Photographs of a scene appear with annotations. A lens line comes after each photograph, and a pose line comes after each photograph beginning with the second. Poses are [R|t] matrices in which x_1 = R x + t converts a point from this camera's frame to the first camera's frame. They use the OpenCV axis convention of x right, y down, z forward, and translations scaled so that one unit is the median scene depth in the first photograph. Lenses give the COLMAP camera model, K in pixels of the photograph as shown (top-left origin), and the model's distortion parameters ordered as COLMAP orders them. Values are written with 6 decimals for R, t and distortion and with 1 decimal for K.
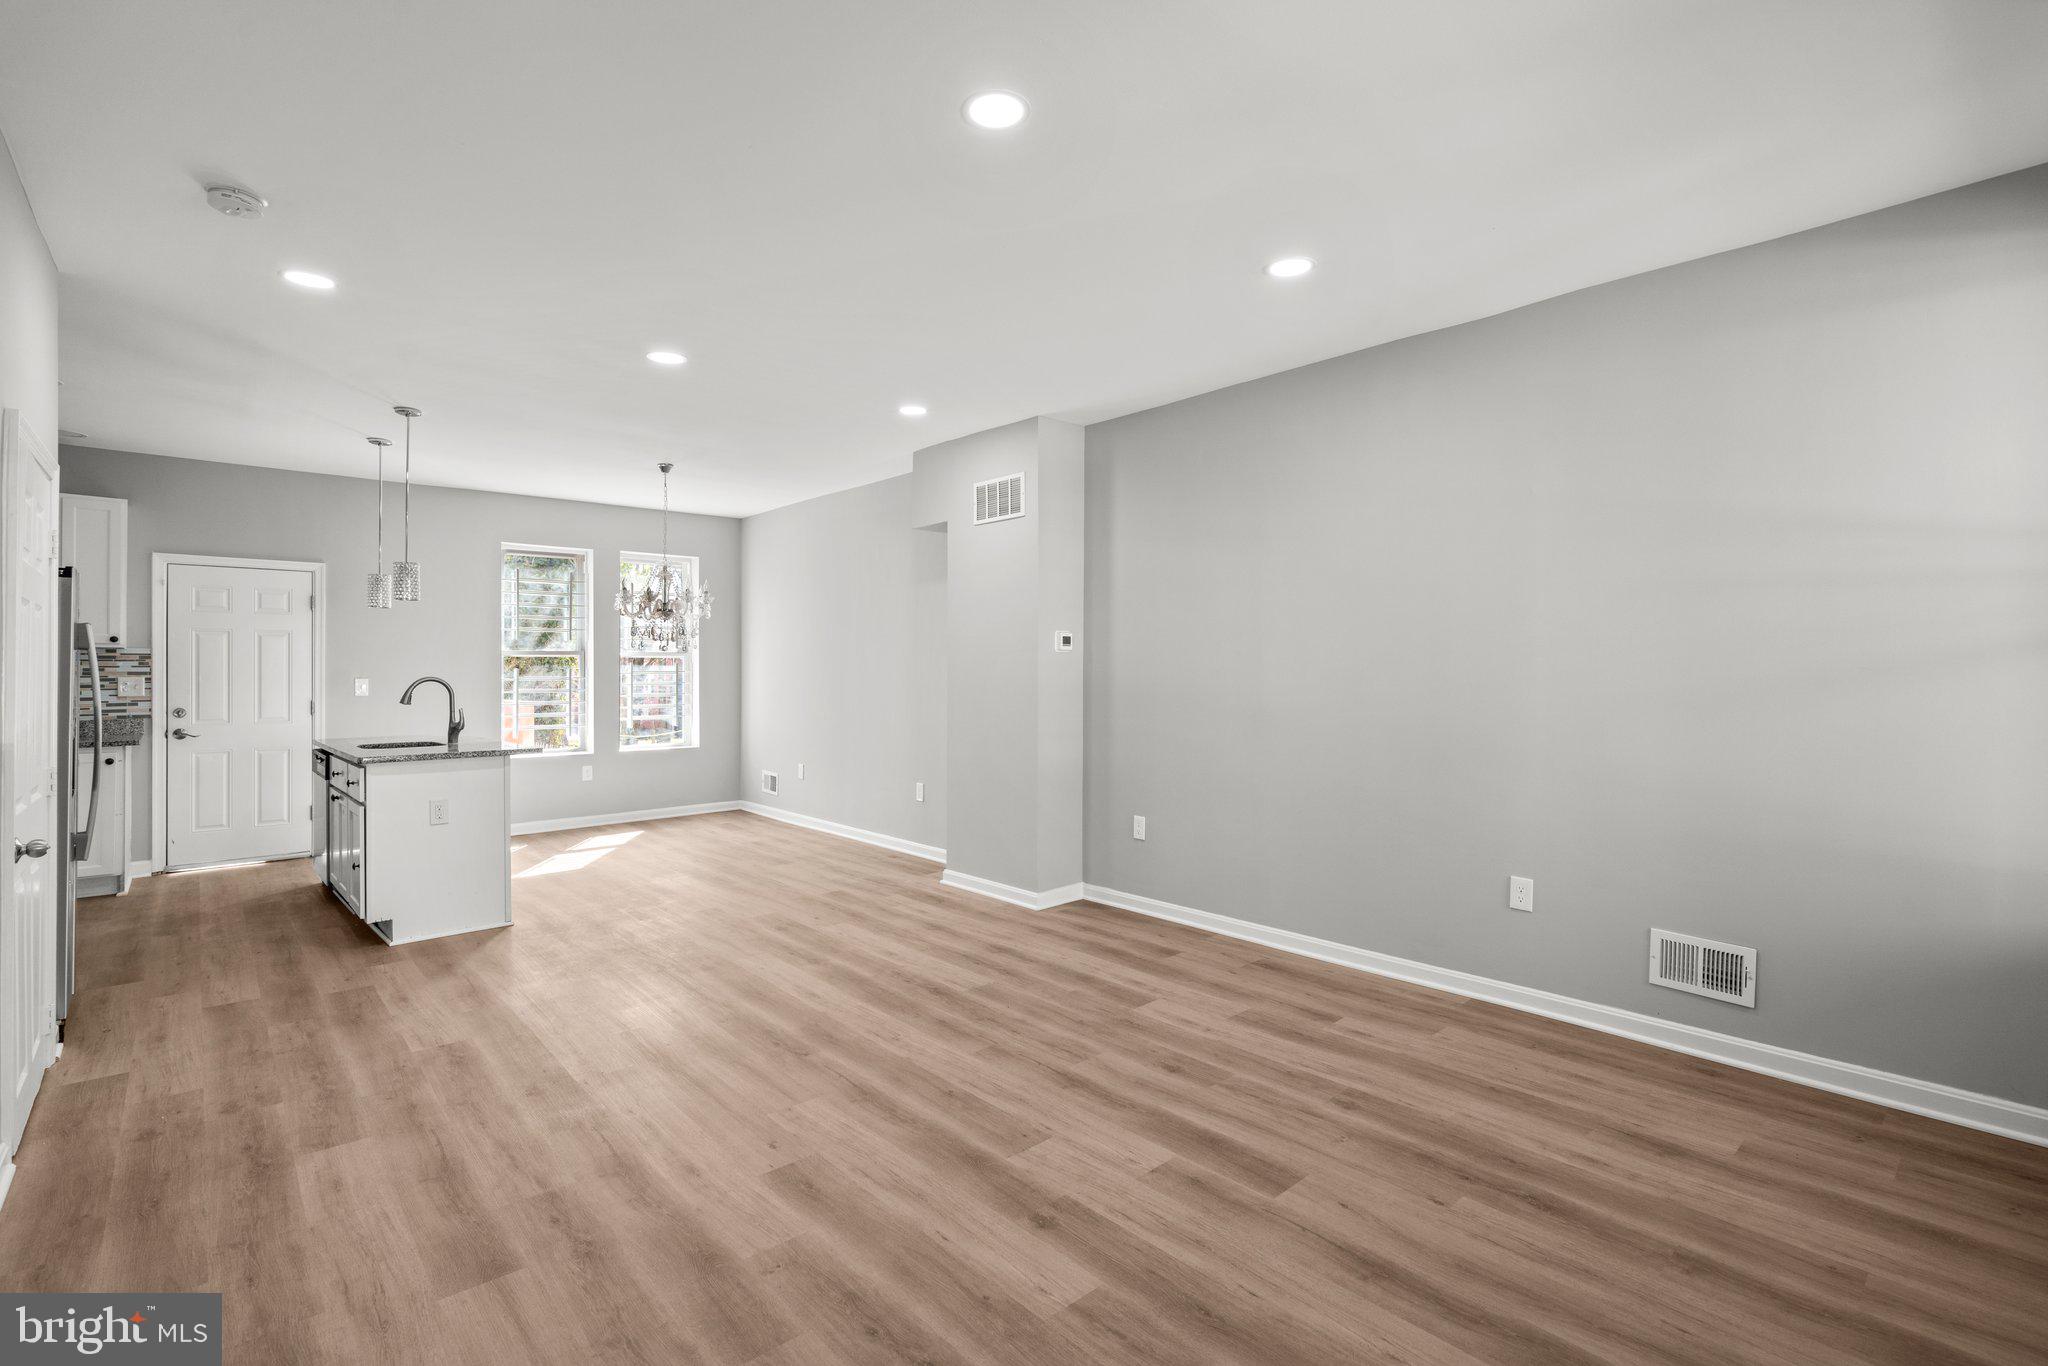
lens RADIAL K [[930.1, 0, 1025.7], [0, 930.1, 662.2], [0, 0, 1]] dist [-0.001580, -0.000219]
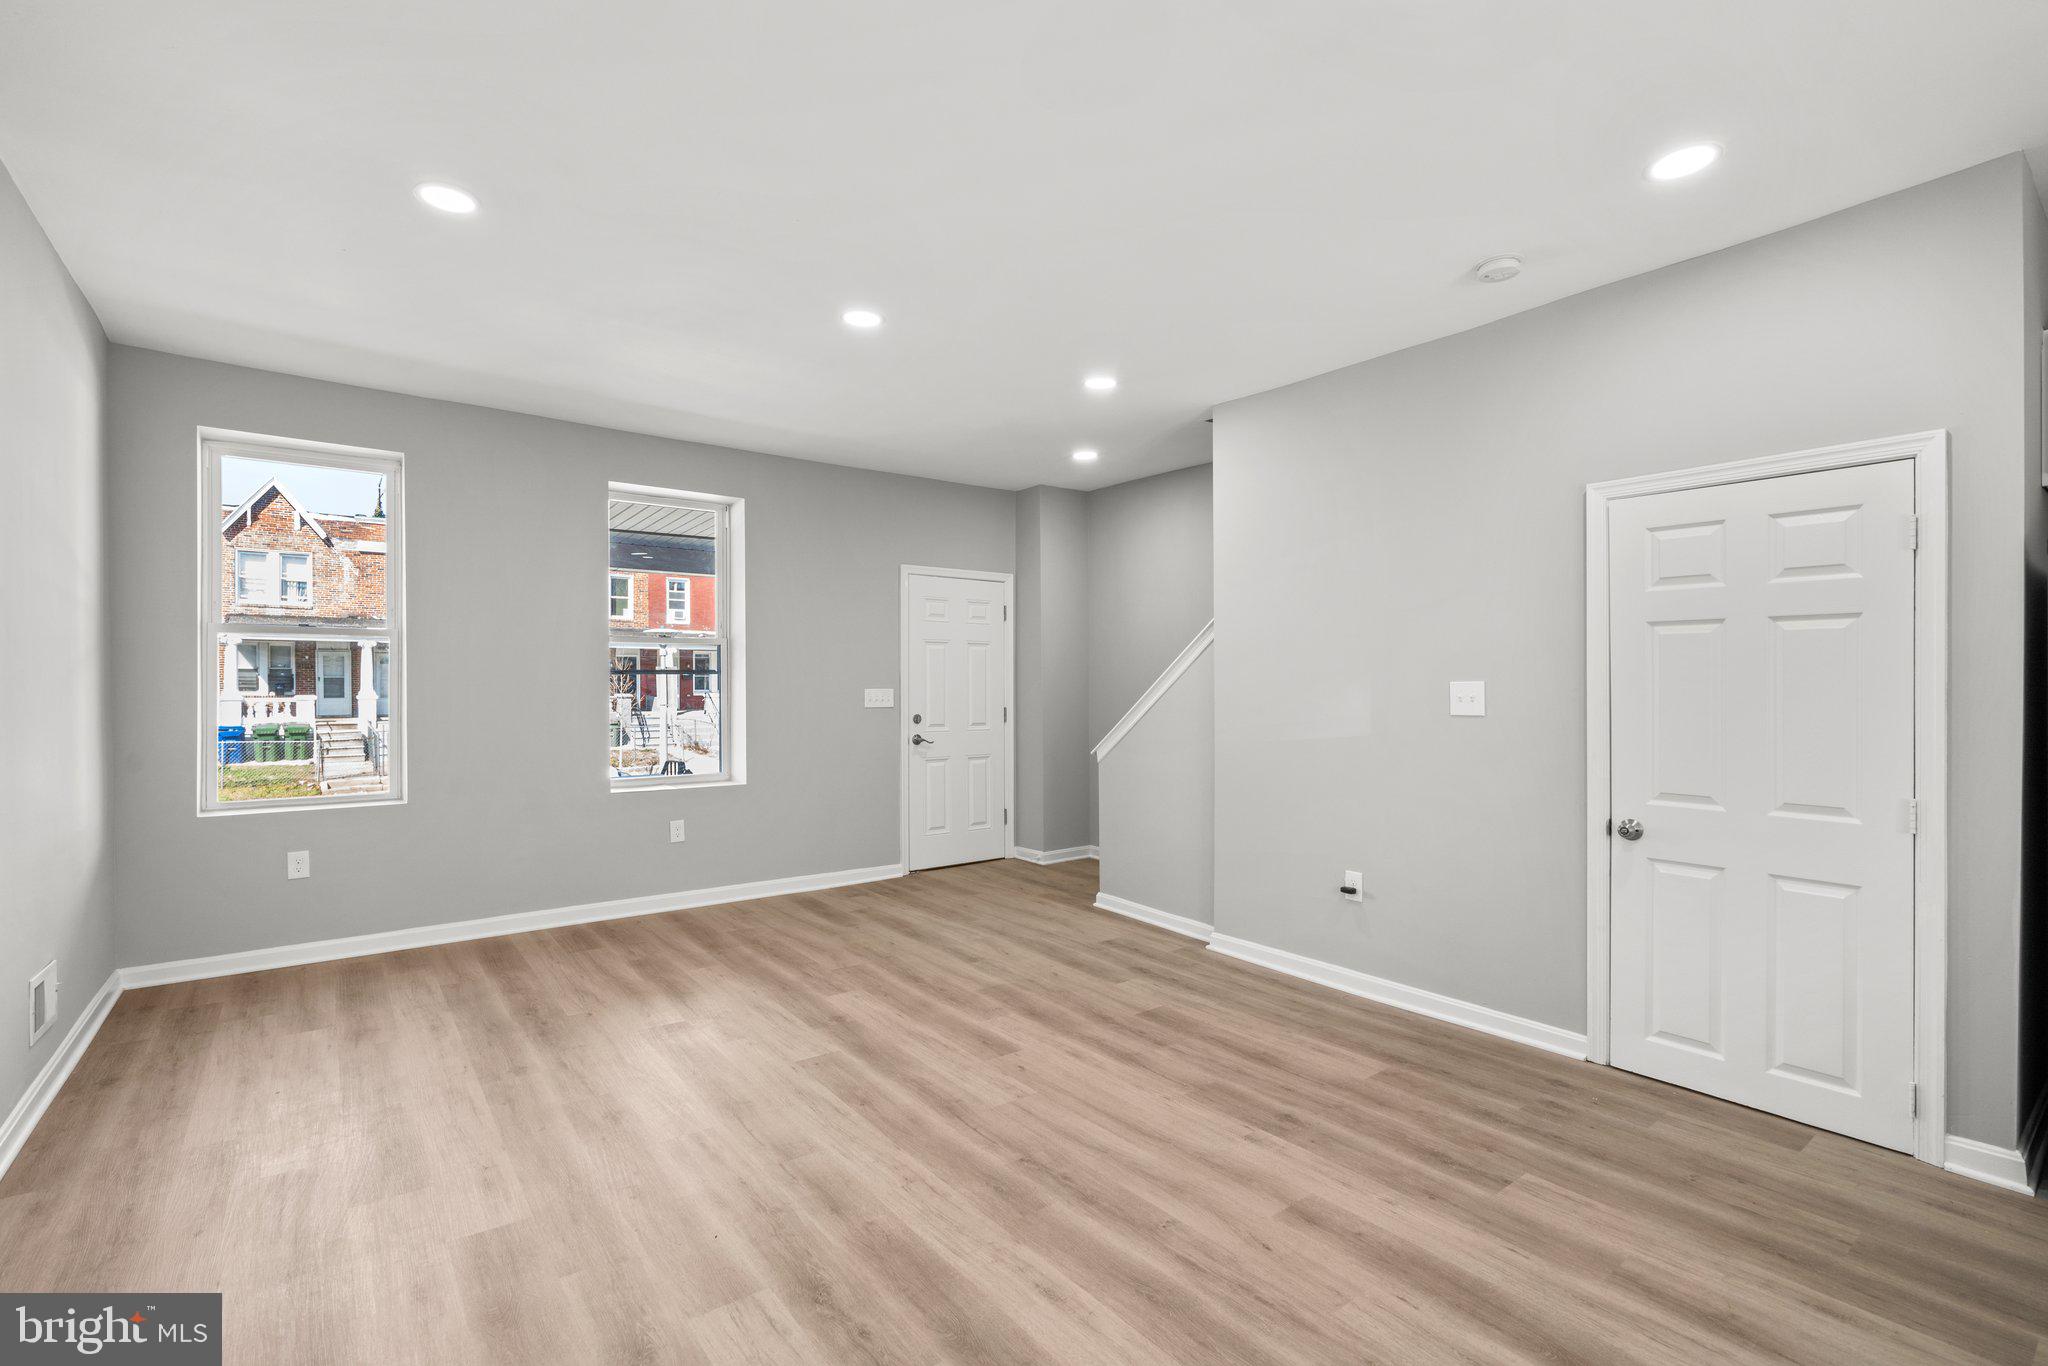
lens RADIAL K [[926.6, 0, 1021.7], [0, 926.6, 689.9], [0, 0, 1]] dist [-0.003057, 0.000783]
pose [[-0.996746, -0.003639, 0.080521, -0.257776], [-0.003957, 0.999985, -0.003792, 0.017826], [-0.080506, -0.004098, -0.996746, 1.551485]]
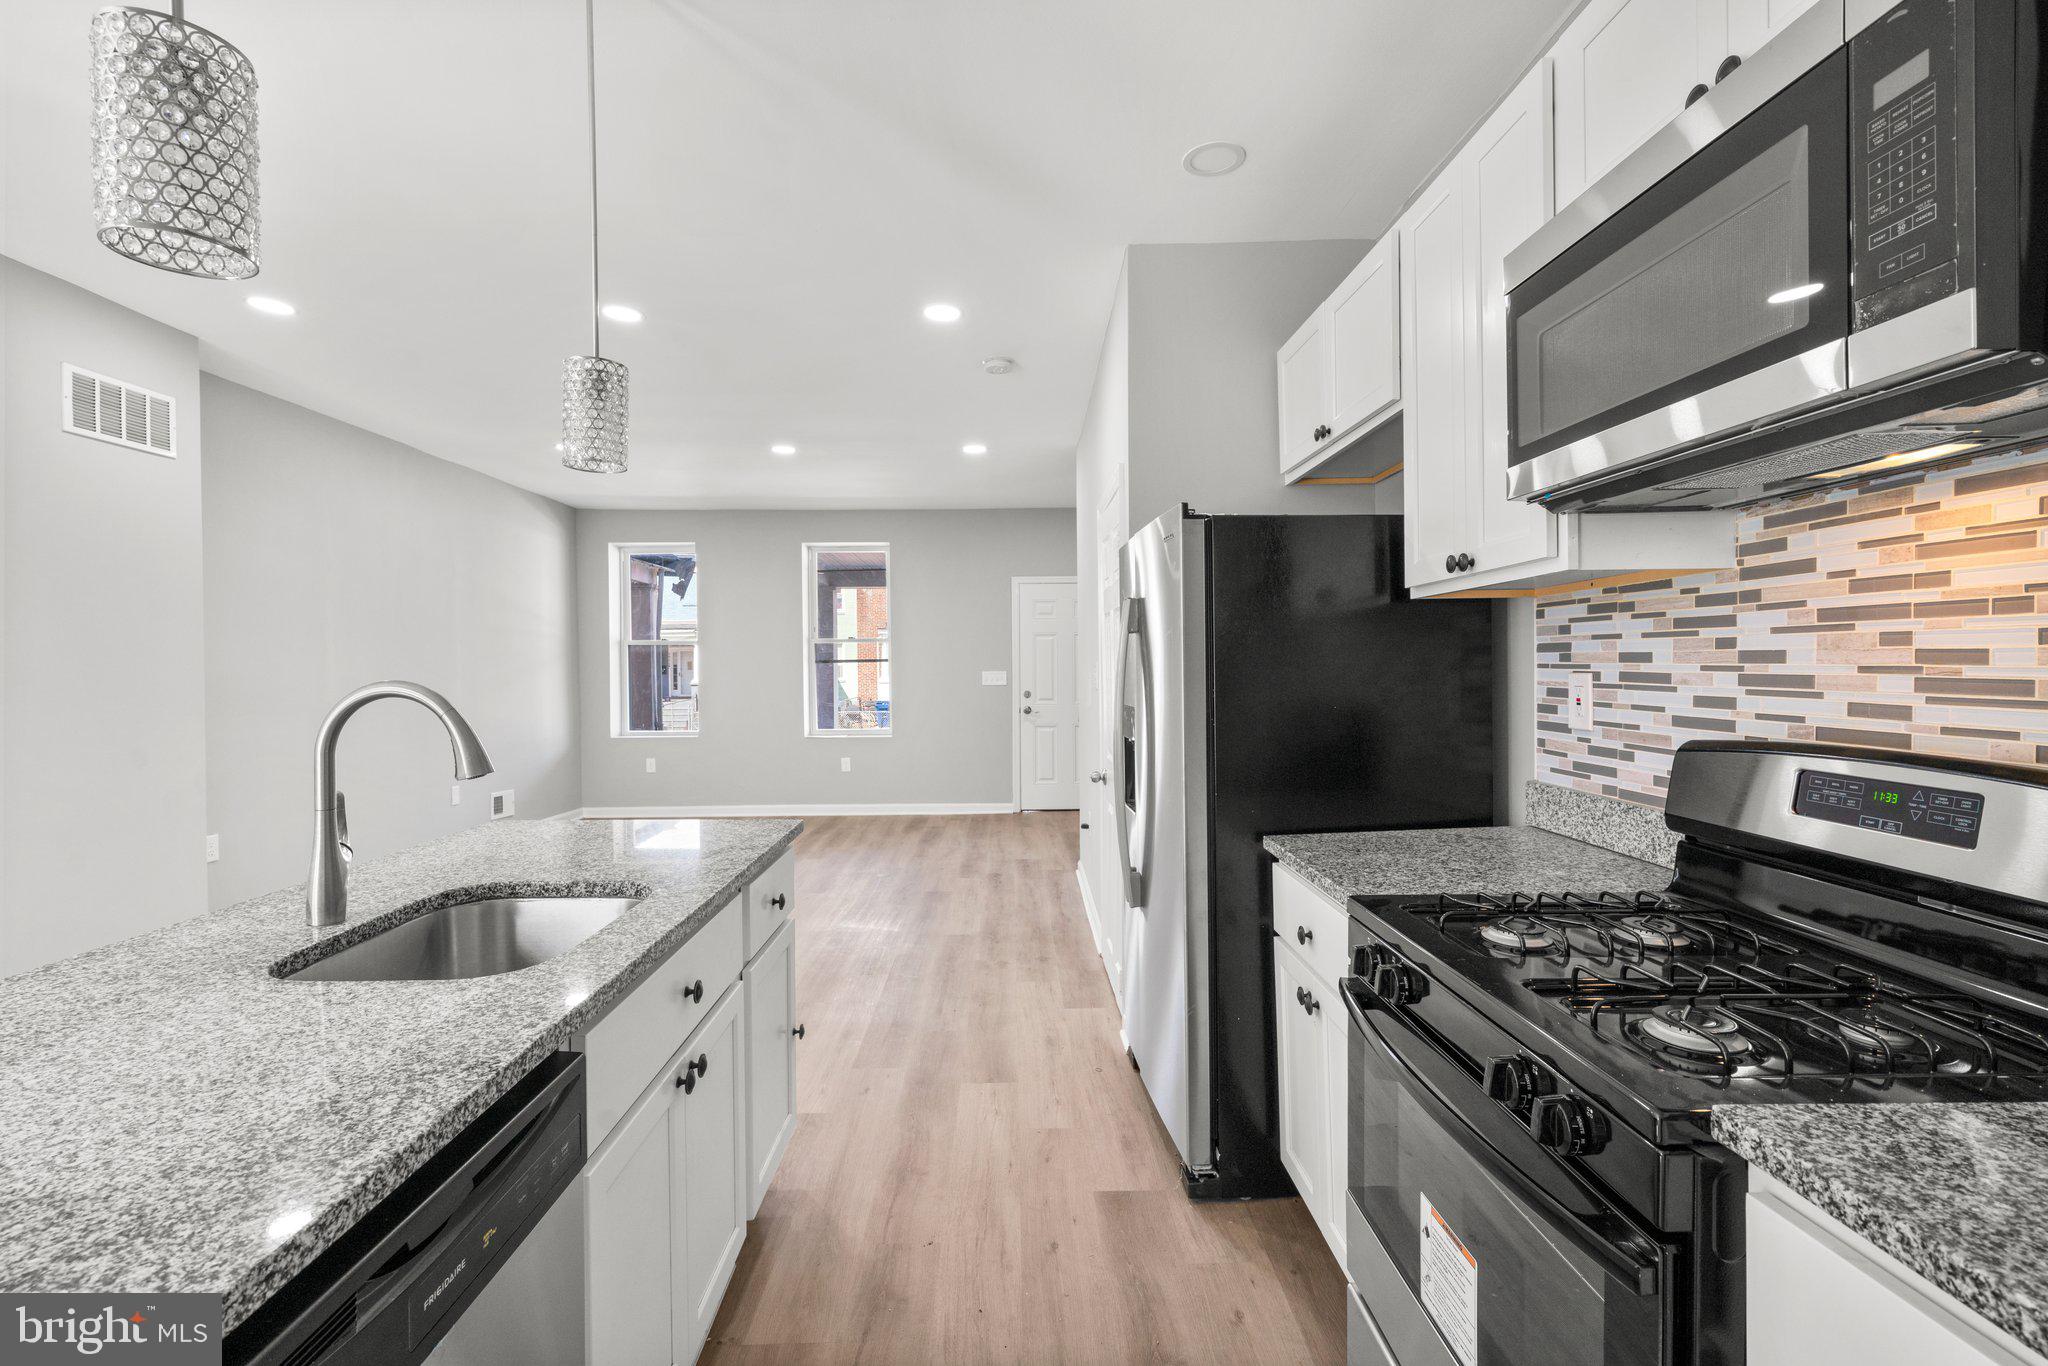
lens RADIAL K [[926.6, 0, 1021.7], [0, 926.6, 689.9], [0, 0, 1]] dist [-0.003057, 0.000783]
pose [[-0.752871, -0.009162, 0.658105, -1.369765], [0.001429, 0.999878, 0.015554, 0.020401], [-0.658167, 0.012651, -0.752766, 1.547047]]
